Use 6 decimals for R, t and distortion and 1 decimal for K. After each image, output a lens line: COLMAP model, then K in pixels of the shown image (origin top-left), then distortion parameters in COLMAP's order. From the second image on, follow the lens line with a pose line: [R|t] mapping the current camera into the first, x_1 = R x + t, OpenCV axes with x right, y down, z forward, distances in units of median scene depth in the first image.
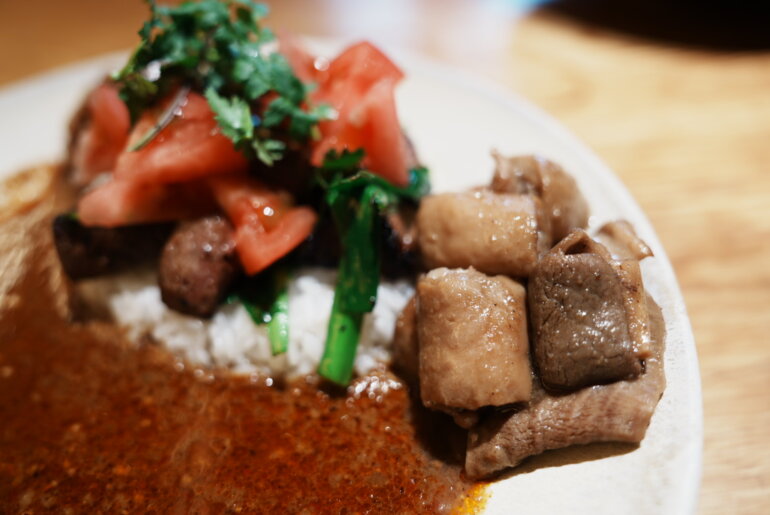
lens RADIAL K [[602.5, 0, 385.0], [0, 602.5, 257.5], [0, 0, 1]] dist [-0.073088, 0.002063]
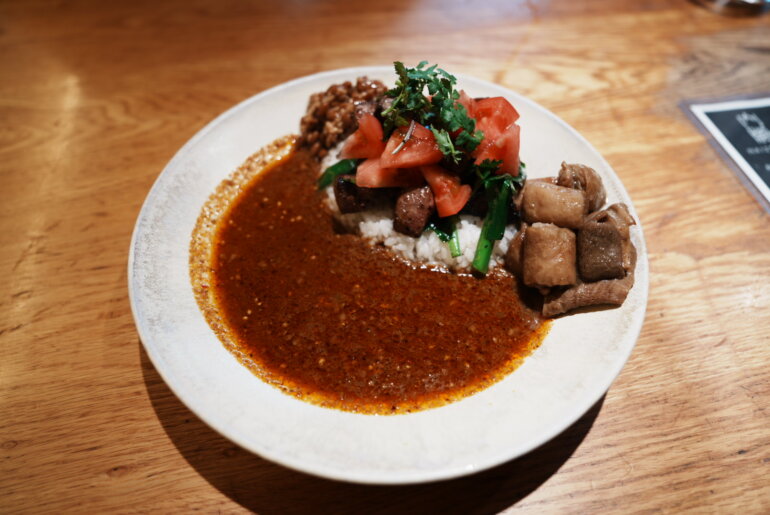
lens RADIAL K [[544.1, 0, 385.0], [0, 544.1, 257.5], [0, 0, 1]] dist [-0.069902, -0.001412]
pose [[0.997216, 0.072982, 0.015269, -0.453107], [-0.074429, 0.986564, 0.145433, -0.094885], [-0.004450, -0.146165, 0.989250, -0.890790]]
